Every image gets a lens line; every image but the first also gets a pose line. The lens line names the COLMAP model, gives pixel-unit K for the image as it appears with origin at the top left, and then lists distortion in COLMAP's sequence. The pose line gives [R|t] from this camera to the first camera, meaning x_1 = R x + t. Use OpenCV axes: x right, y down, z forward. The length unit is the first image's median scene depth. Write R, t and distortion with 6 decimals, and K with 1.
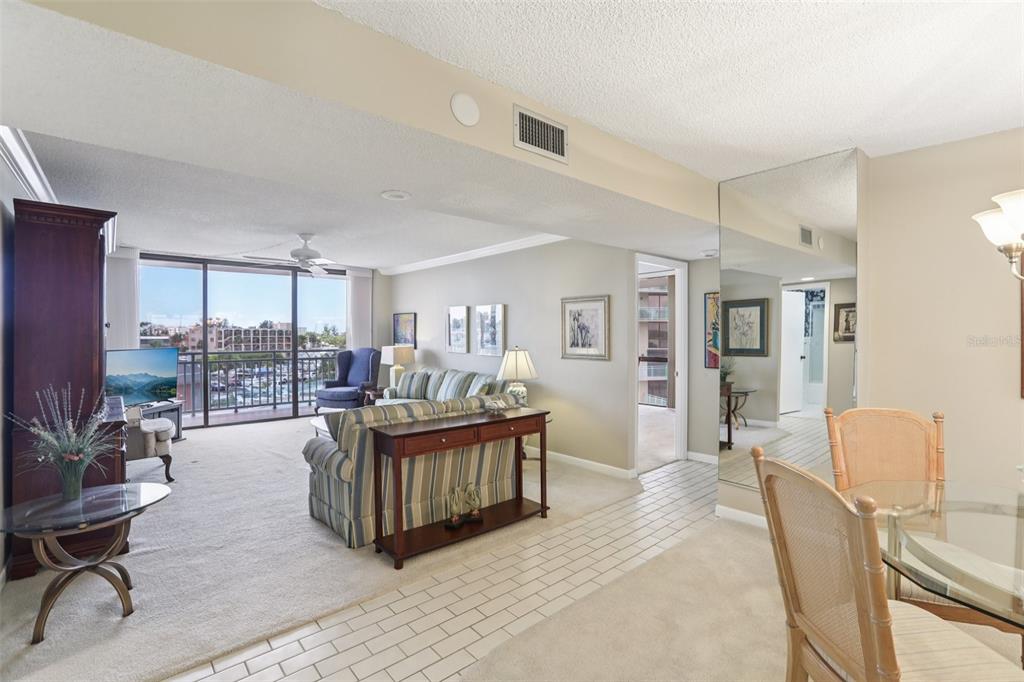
lens RADIAL K [[474.3, 0, 519.2], [0, 474.3, 337.9], [0, 0, 1]] dist [-0.029449, 0.007389]
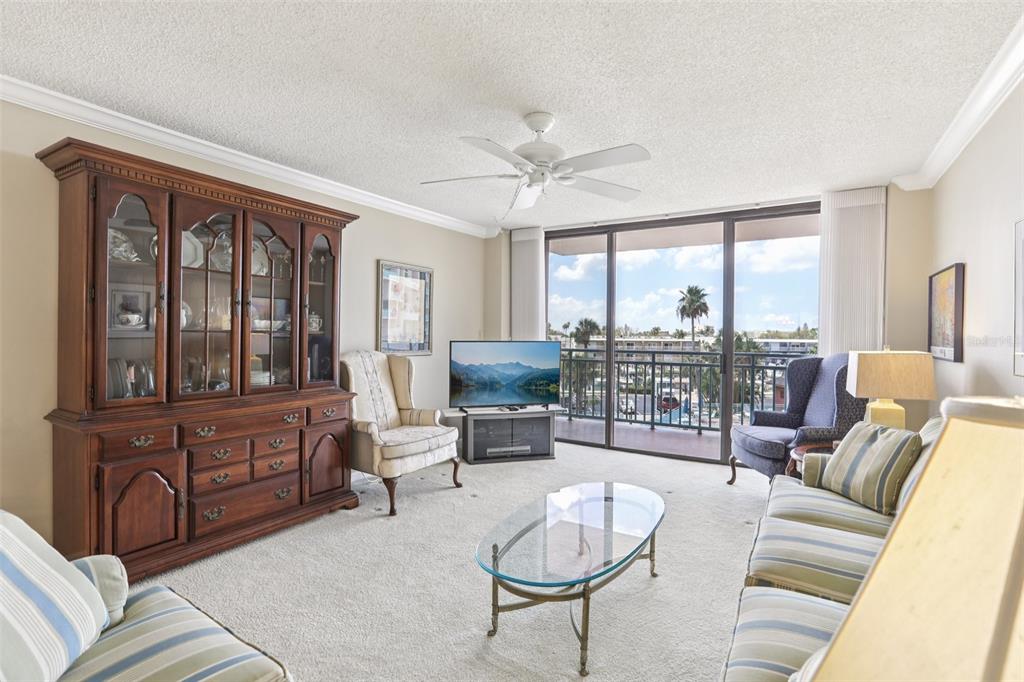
lens RADIAL K [[474.3, 0, 525.7], [0, 474.3, 343.4], [0, 0, 1]] dist [-0.029449, 0.007389]
pose [[0.307285, 0.016232, -0.951479, 0.023379], [-0.013619, 0.999827, 0.012658, 0.010760], [0.951520, 0.009068, 0.307453, 0.662457]]
